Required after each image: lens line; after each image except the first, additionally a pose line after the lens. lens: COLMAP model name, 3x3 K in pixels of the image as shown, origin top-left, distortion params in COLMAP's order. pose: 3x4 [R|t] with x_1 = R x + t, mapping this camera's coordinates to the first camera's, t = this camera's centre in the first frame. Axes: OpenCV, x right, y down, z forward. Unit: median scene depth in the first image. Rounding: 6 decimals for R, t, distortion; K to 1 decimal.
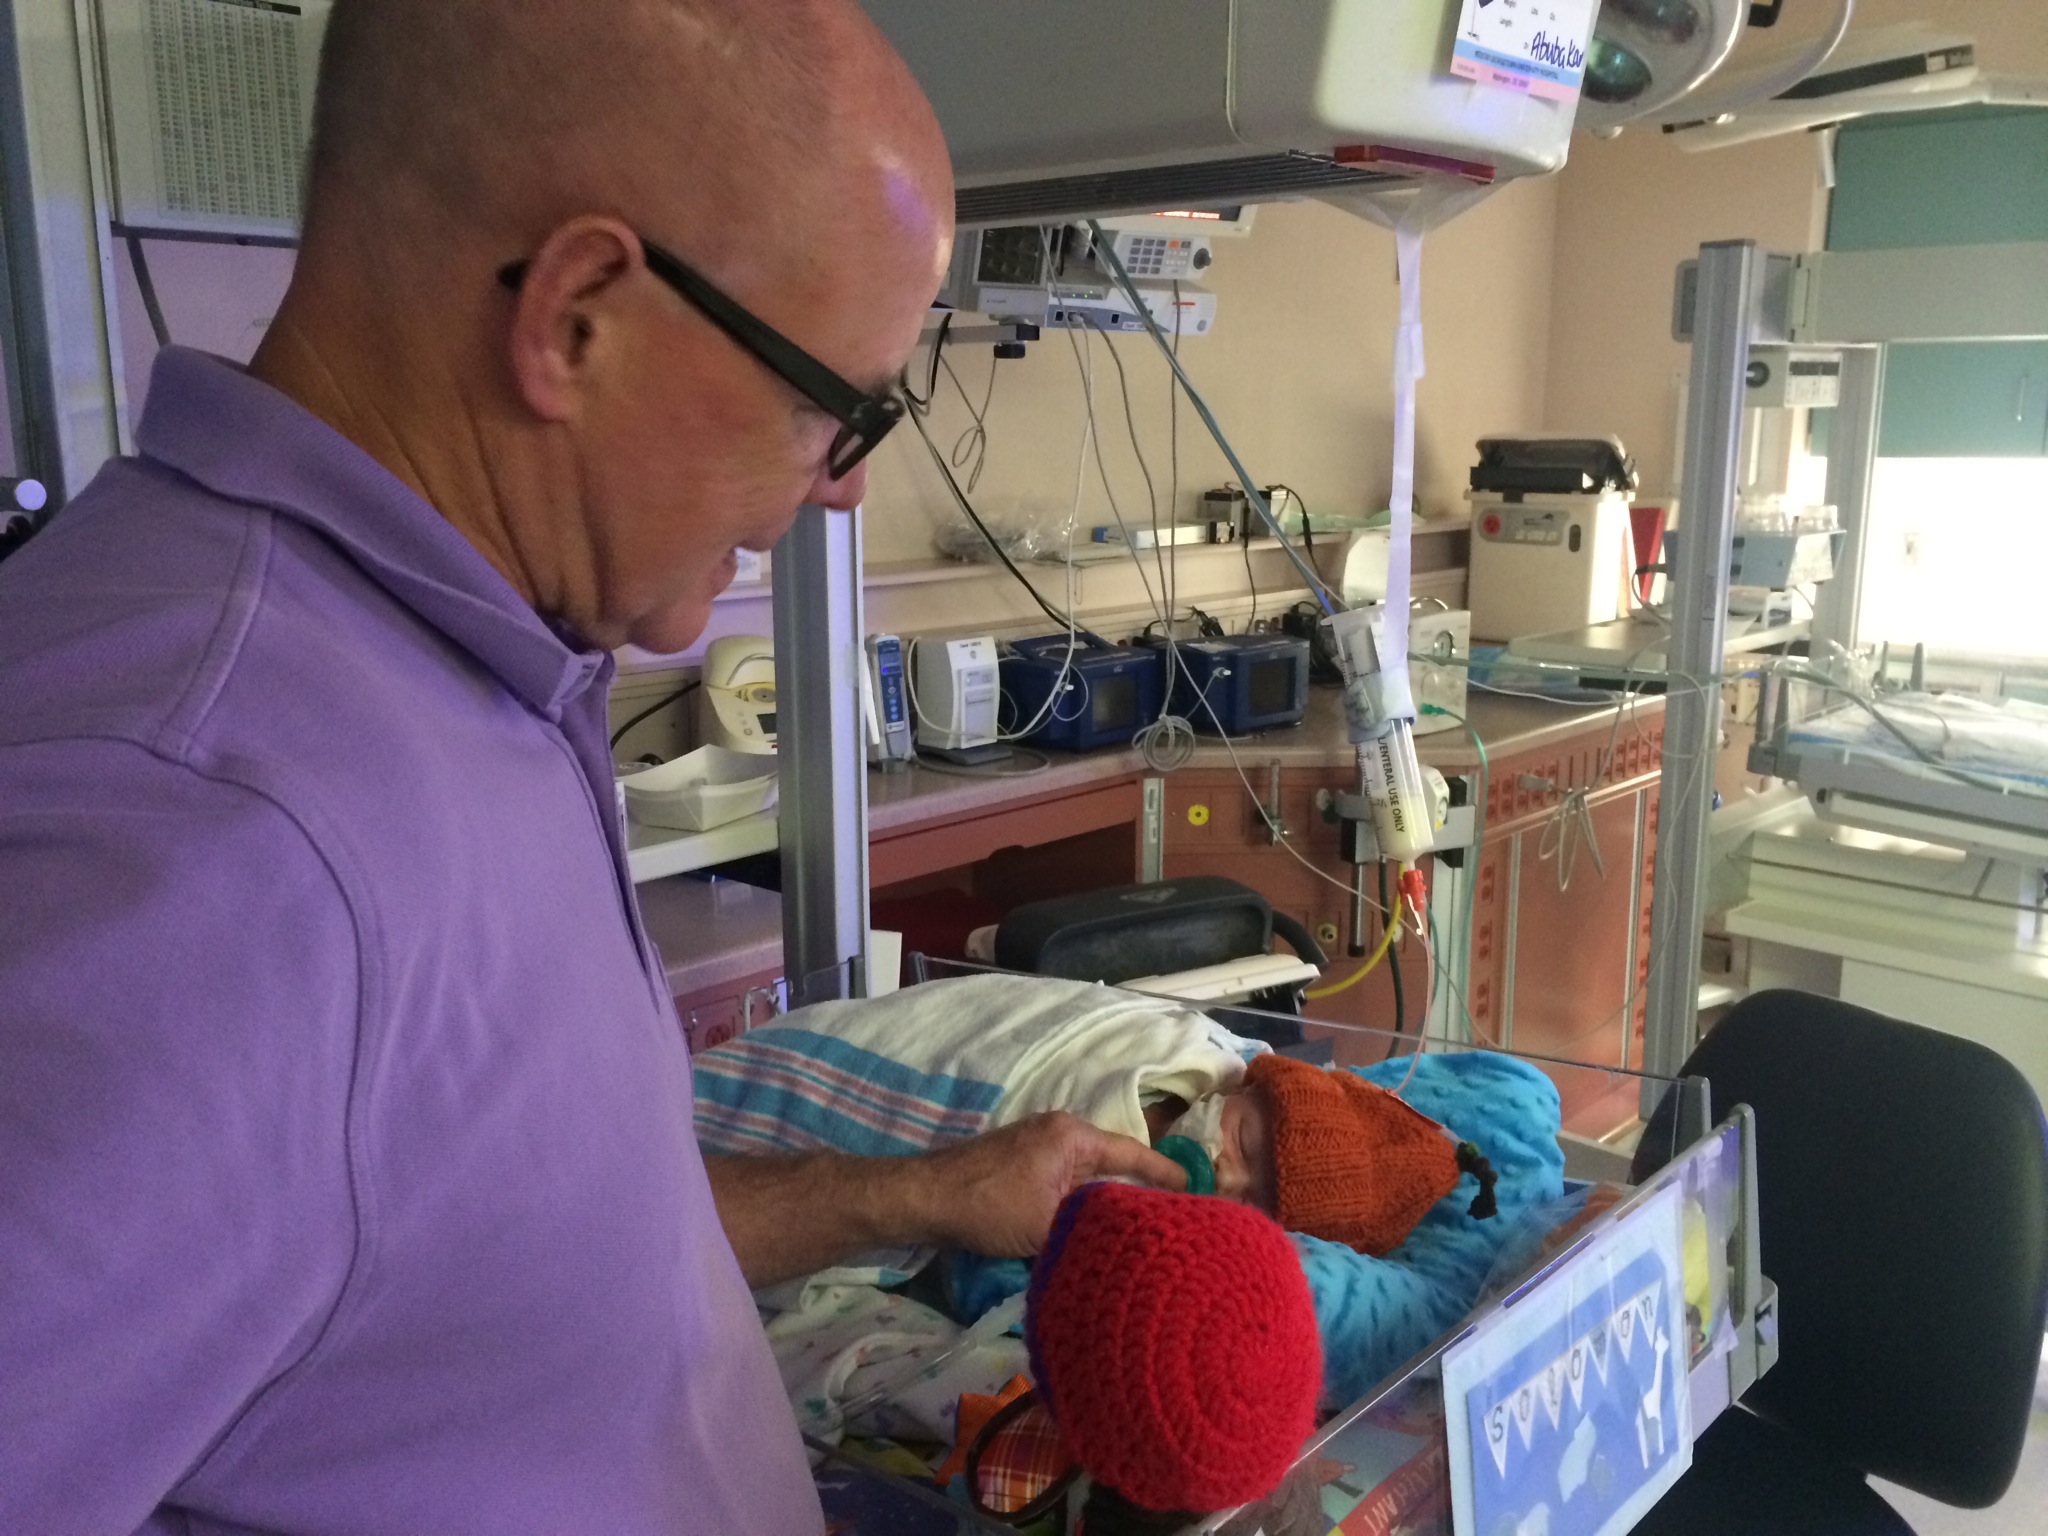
lens RADIAL K [[1744.7, 0, 1024.0], [0, 1744.7, 768.0], [0, 0, 1]] dist [0.051605, -0.008855]
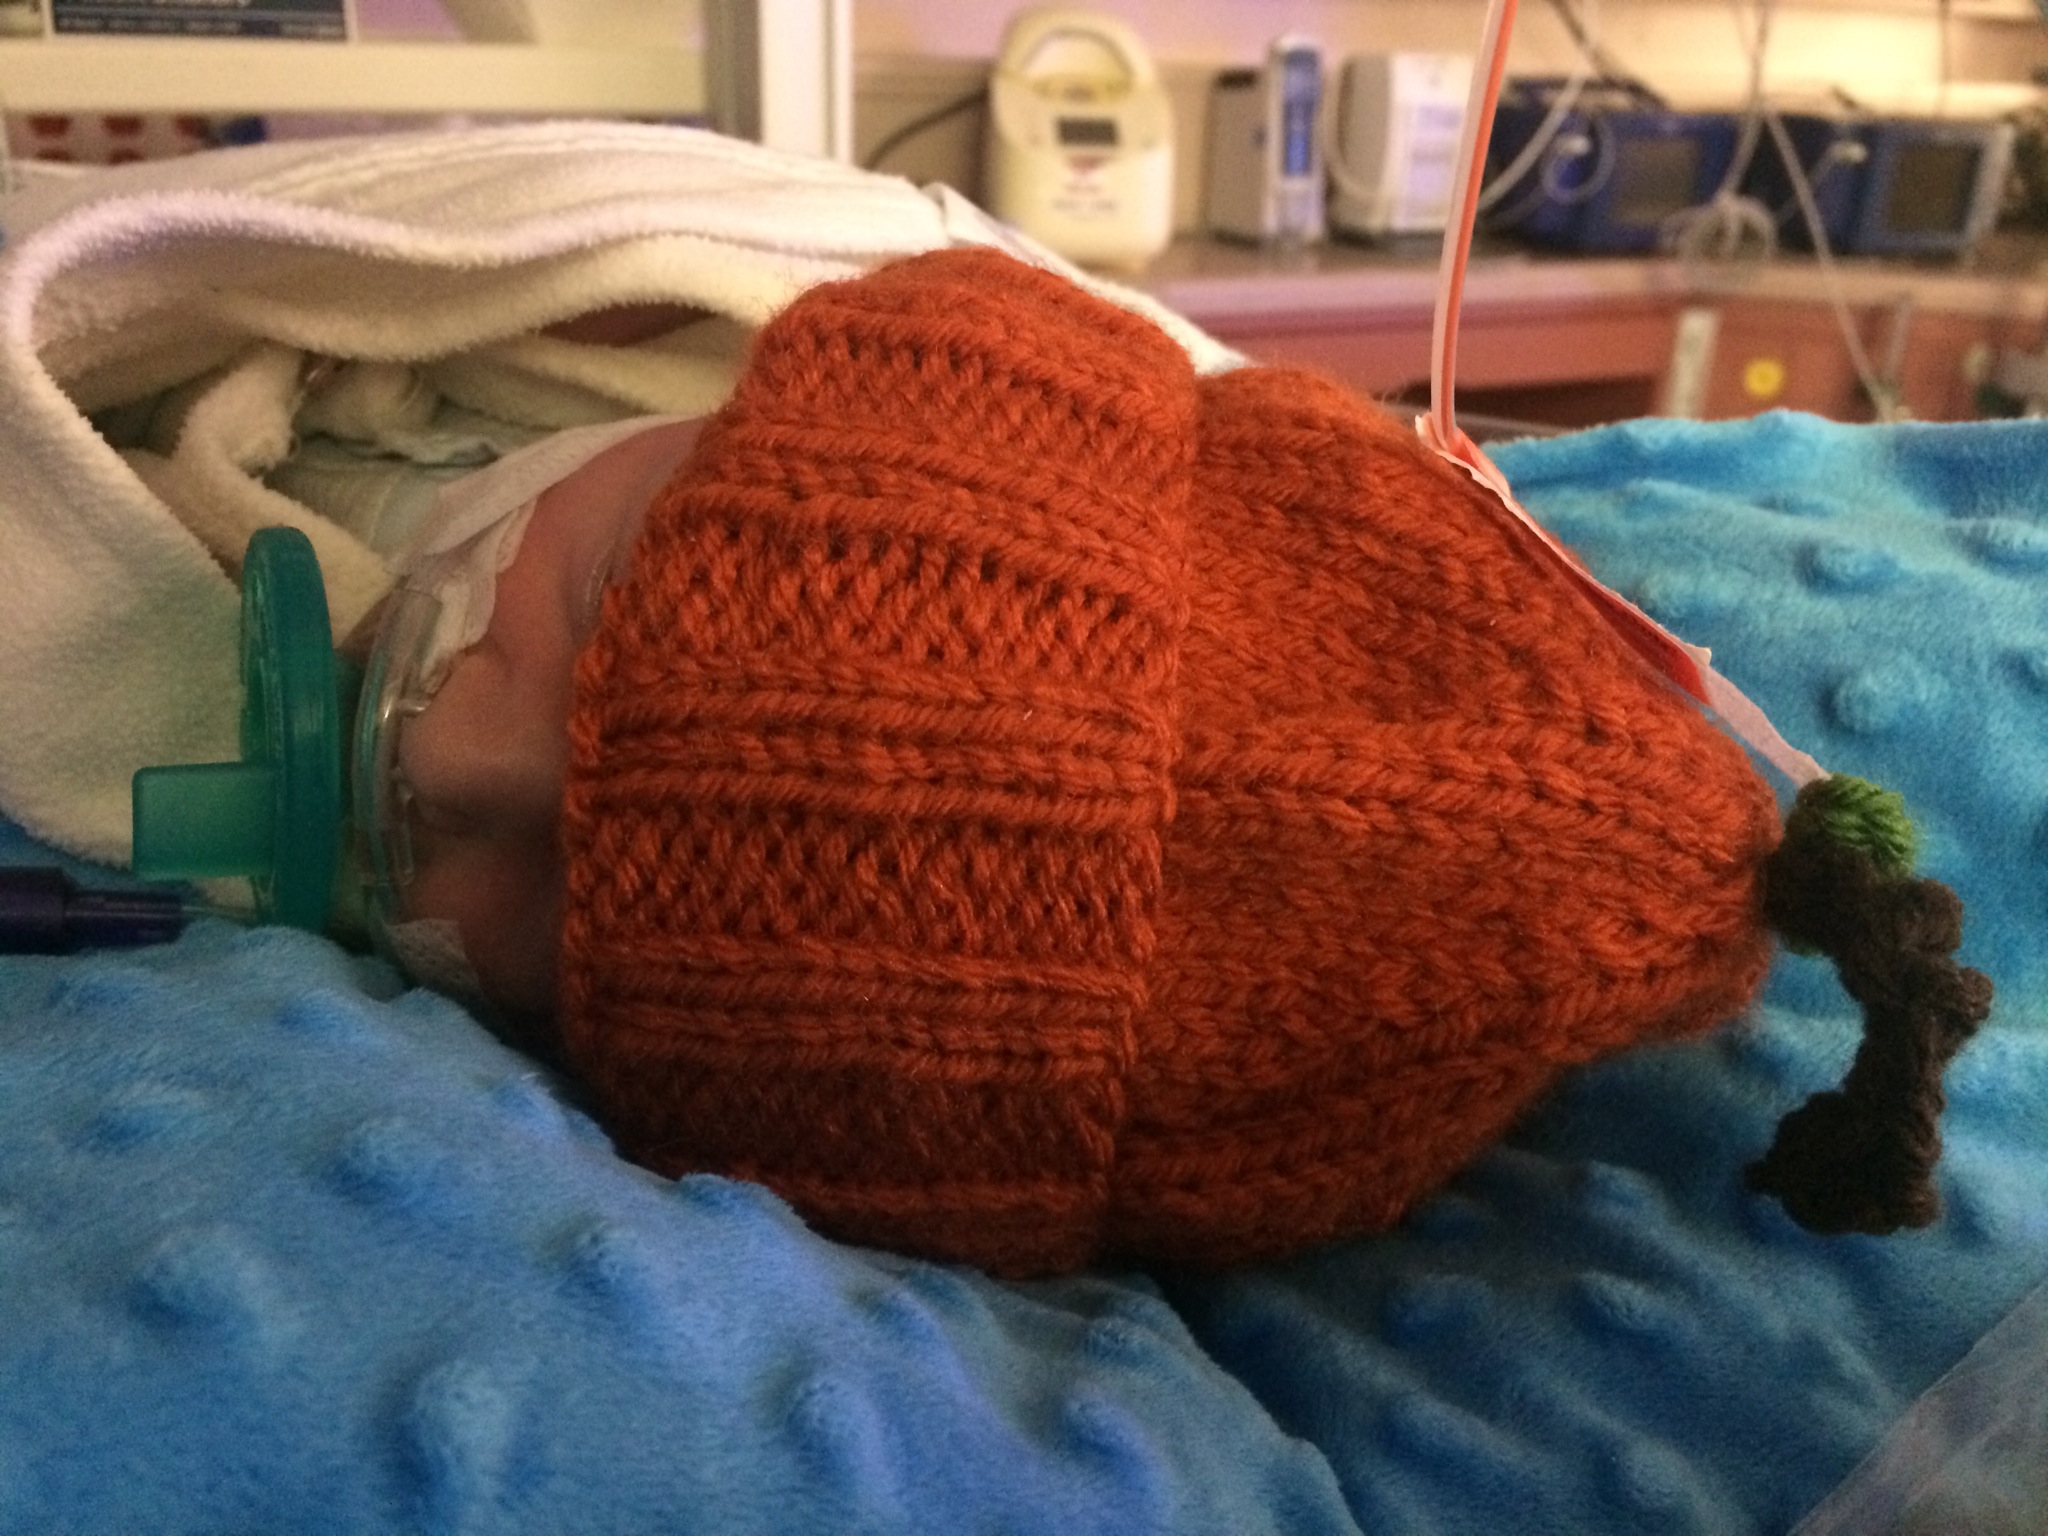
lens RADIAL K [[1744.7, 0, 1024.0], [0, 1744.7, 768.0], [0, 0, 1]] dist [0.051605, -0.008855]
pose [[0.934711, 0.161948, -0.316368, 0.080821], [-0.097530, 0.972857, 0.209850, 0.064266], [0.341766, -0.165294, 0.925135, 0.284203]]
